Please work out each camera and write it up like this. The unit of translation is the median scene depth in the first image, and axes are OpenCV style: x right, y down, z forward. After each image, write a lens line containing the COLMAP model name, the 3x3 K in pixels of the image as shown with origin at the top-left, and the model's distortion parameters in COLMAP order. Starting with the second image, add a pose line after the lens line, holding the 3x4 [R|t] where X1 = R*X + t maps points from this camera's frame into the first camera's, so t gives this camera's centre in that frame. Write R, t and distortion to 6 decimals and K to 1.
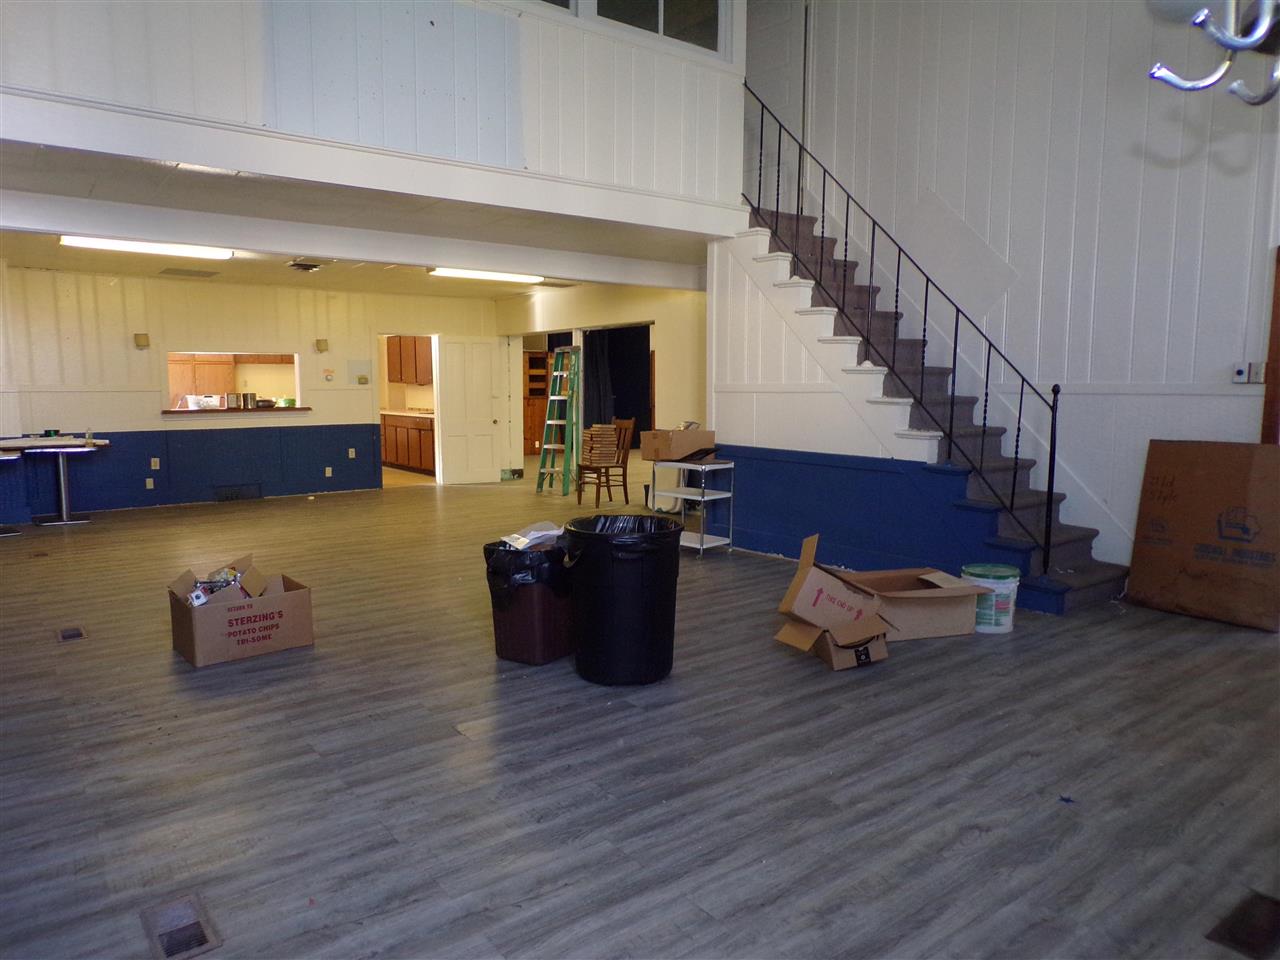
lens RADIAL K [[875.6, 0, 638.6], [0, 875.6, 480.2], [0, 0, 1]] dist [-0.031396, 0.003264]
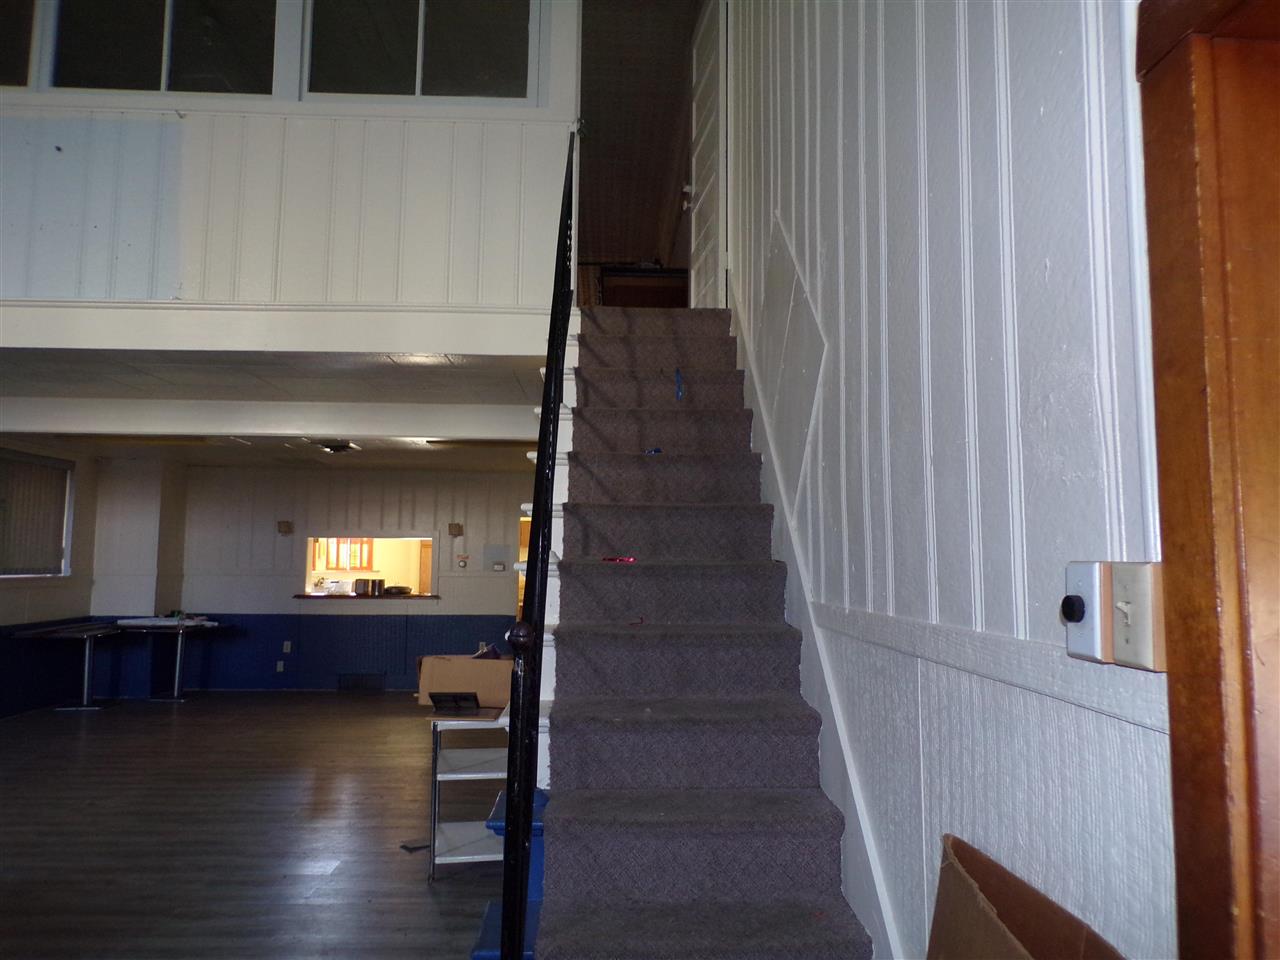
lens RADIAL K [[875.6, 0, 640.8], [0, 875.6, 479.7], [0, 0, 1]] dist [-0.031396, 0.003264]
pose [[0.806912, -0.048718, -0.588659, 0.406888], [-0.072219, 0.980979, -0.180181, -0.060335], [0.586240, 0.187903, 0.788045, 0.421523]]
